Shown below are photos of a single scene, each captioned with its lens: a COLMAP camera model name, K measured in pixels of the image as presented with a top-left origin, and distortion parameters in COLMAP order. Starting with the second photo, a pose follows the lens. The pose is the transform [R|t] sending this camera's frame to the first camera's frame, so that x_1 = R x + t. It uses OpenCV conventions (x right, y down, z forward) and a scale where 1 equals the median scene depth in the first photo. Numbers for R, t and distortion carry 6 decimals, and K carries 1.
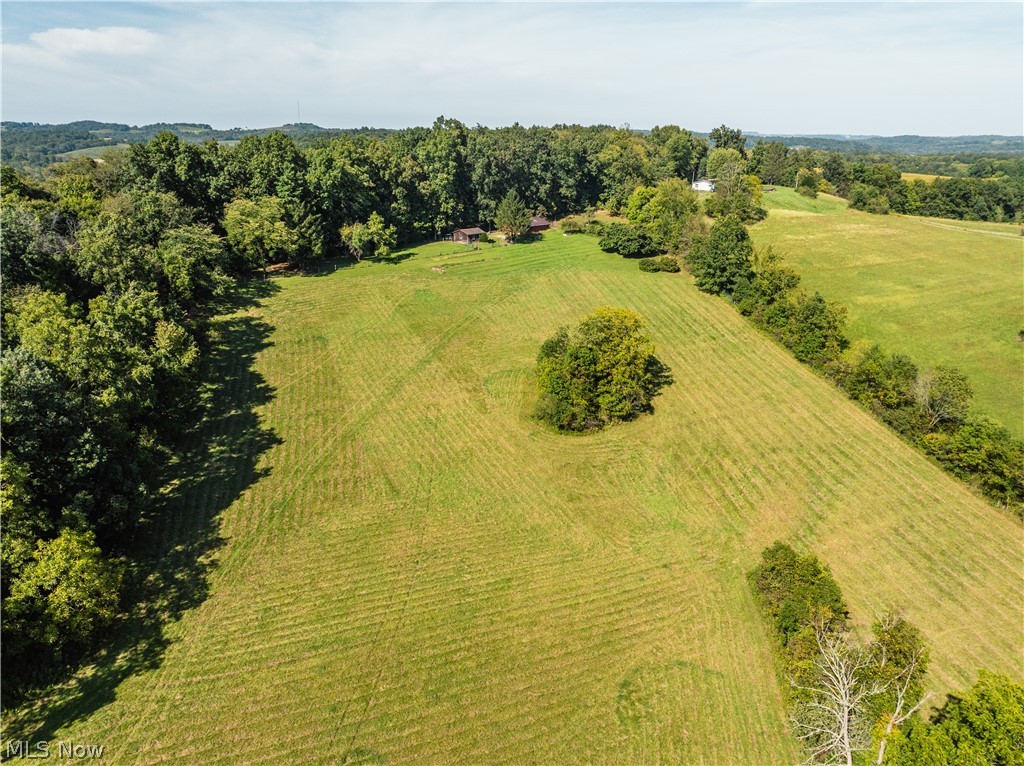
lens RADIAL K [[733.4, 0, 517.5], [0, 733.4, 386.1], [0, 0, 1]] dist [-0.054572, 0.014810]
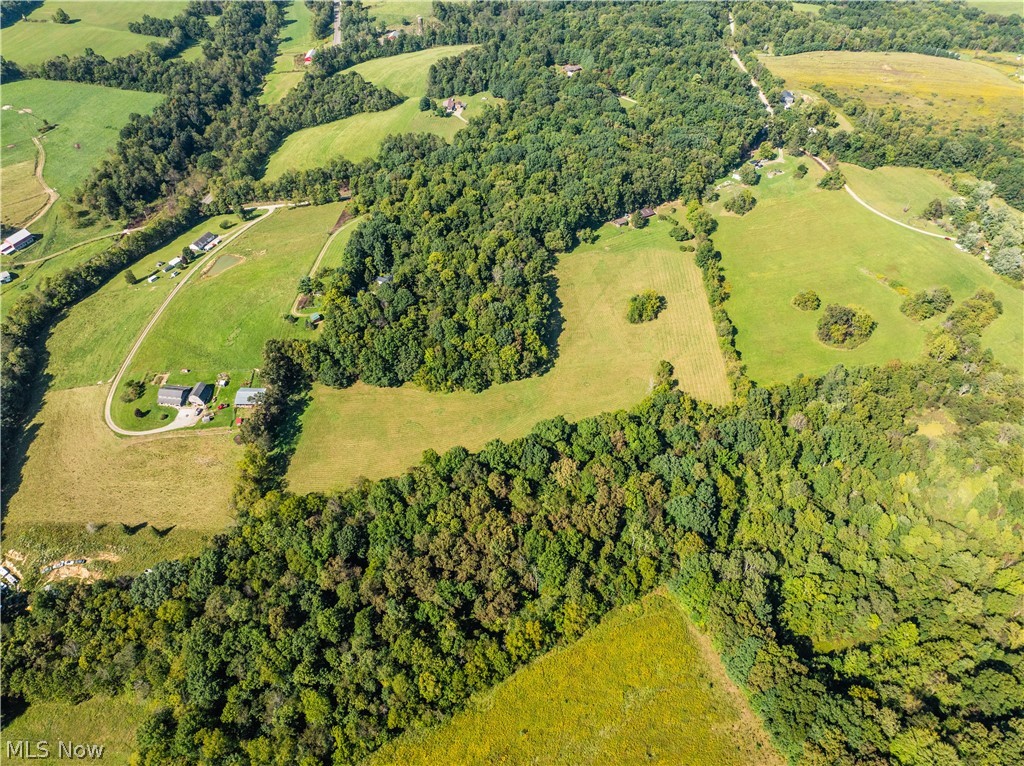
lens RADIAL K [[733.4, 0, 517.5], [0, 733.4, 386.1], [0, 0, 1]] dist [-0.054572, 0.014810]
pose [[0.974245, 0.143409, -0.174012, 0.187777], [-0.066994, 0.920942, 0.383897, -1.060888], [0.215310, -0.362352, 0.906831, -2.768939]]
